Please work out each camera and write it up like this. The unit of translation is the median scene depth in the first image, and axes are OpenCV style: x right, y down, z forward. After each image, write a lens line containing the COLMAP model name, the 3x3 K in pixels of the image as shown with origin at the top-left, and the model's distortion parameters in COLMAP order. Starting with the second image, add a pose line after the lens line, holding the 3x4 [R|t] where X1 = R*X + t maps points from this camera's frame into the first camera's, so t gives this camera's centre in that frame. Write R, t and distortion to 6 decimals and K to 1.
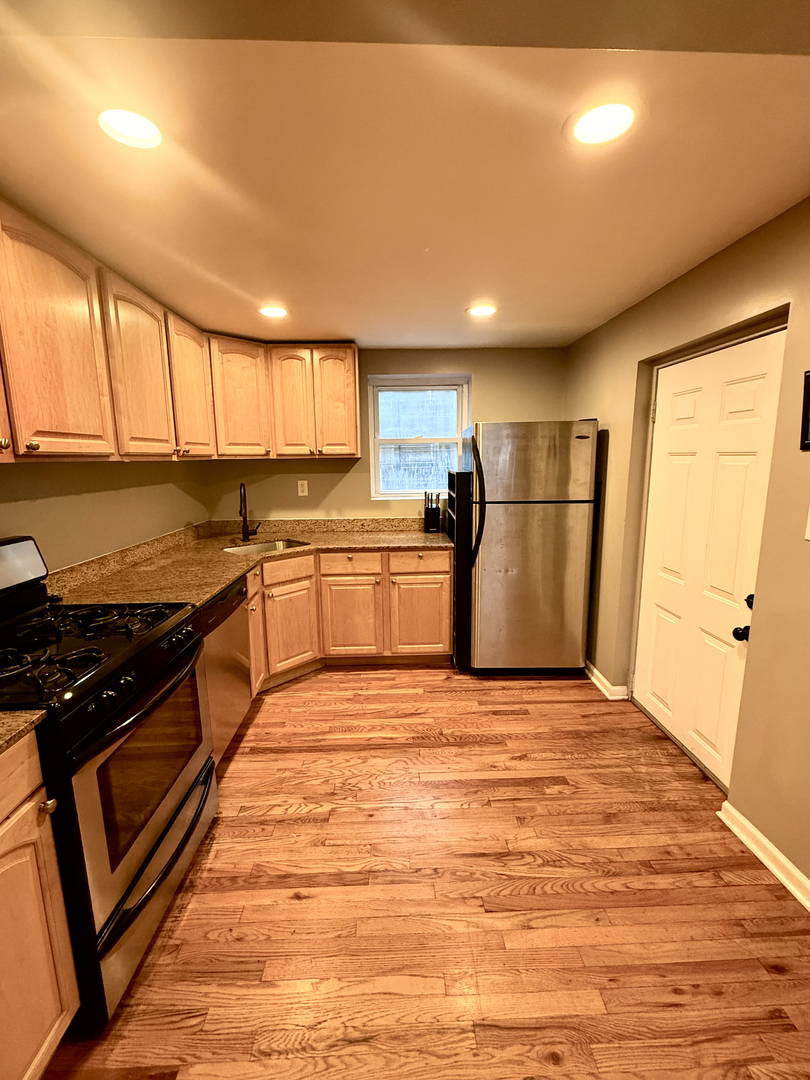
lens RADIAL K [[458.7, 0, 404.8], [0, 458.7, 535.3], [0, 0, 1]] dist [0.001376, -0.000154]
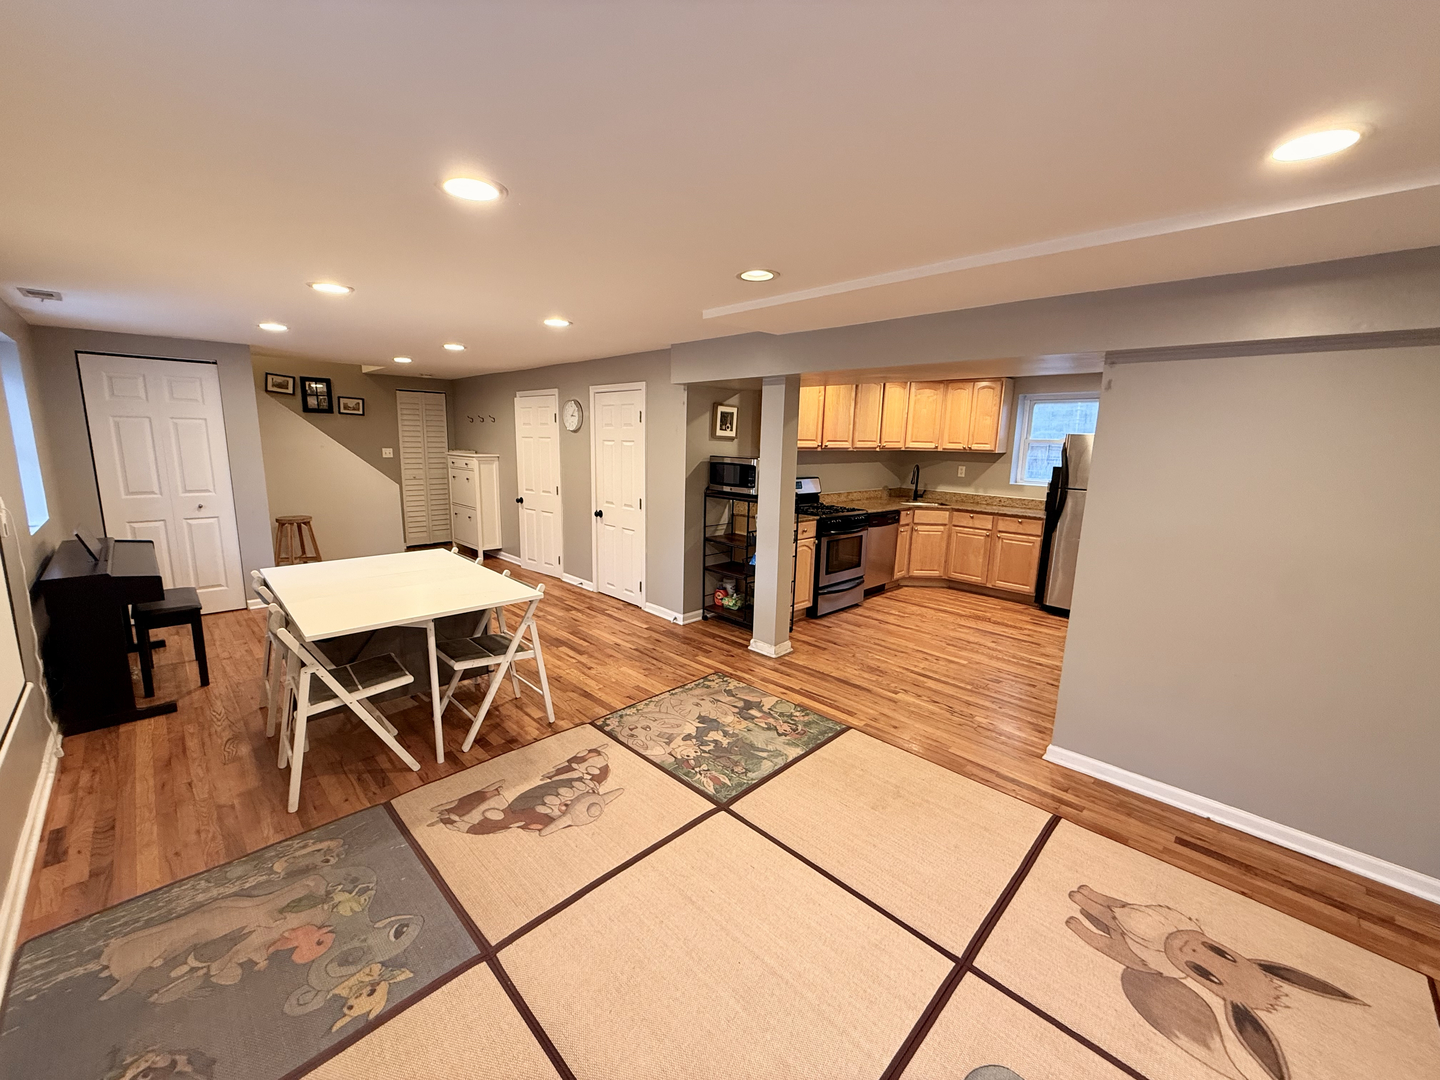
lens RADIAL K [[576.4, 0, 720.2], [0, 576.4, 539.2], [0, 0, 1]] dist [-0.001748, -0.000305]
pose [[0.687484, 0.156915, -0.709044, 0.701488], [-0.153346, 0.985728, 0.069463, 0.121125], [0.709824, 0.060974, 0.701735, -0.993259]]
